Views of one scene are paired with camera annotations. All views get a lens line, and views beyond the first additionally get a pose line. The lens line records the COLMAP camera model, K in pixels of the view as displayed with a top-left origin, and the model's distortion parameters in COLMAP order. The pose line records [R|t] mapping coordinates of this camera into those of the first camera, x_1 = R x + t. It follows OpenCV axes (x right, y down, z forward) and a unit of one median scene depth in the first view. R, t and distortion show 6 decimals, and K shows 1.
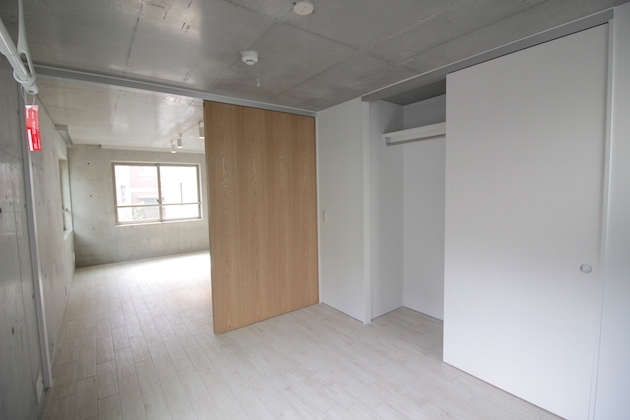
lens RADIAL K [[305.9, 0, 315.0], [0, 305.9, 210.0], [0, 0, 1]] dist [-0.000089, -0.000184]
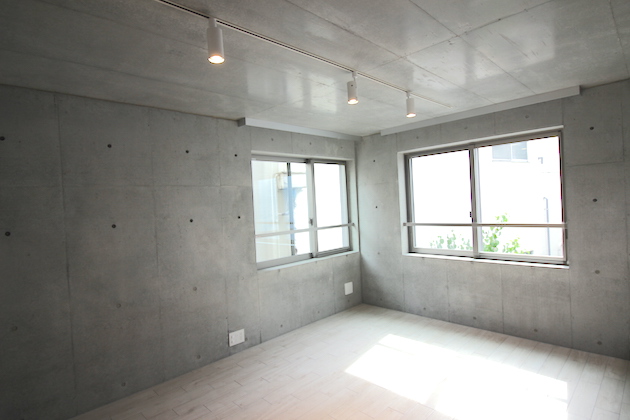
lens RADIAL K [[335.2, 0, 315.0], [0, 335.2, 210.0], [0, 0, 1]] dist [0.000592, -0.012484]
pose [[0.145110, 0.035603, -0.988775, 0.004043], [-0.025314, 0.999159, 0.032262, -0.055949], [0.989092, 0.020348, 0.145890, 0.698856]]
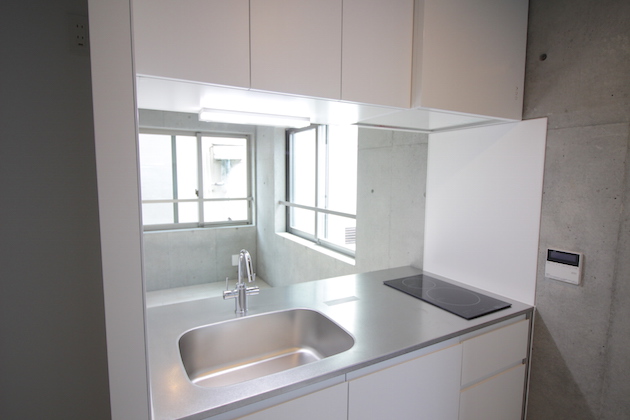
lens RADIAL K [[335.2, 0, 315.0], [0, 335.2, 210.0], [0, 0, 1]] dist [0.000592, -0.012484]
pose [[-0.132966, 0.121414, -0.983656, 0.005551], [-0.079590, 0.987955, 0.132703, -0.089049], [0.987920, 0.095934, -0.121701, 1.129010]]
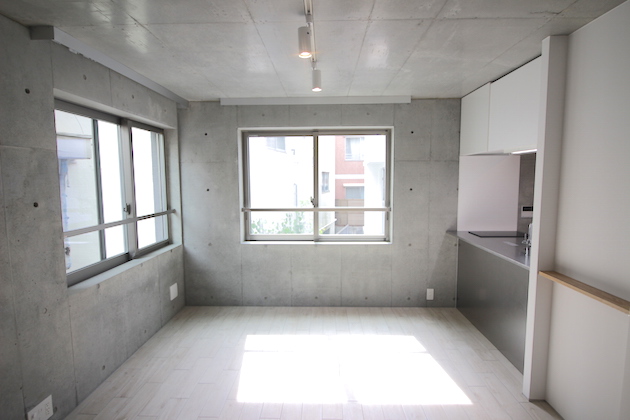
lens RADIAL K [[335.2, 0, 315.0], [0, 335.2, 210.0], [0, 0, 1]] dist [0.000592, -0.012484]
pose [[0.787727, 0.077603, -0.611117, -0.162863], [-0.057606, 0.996966, 0.052347, -0.049082], [0.613325, -0.006032, 0.789807, 0.575970]]
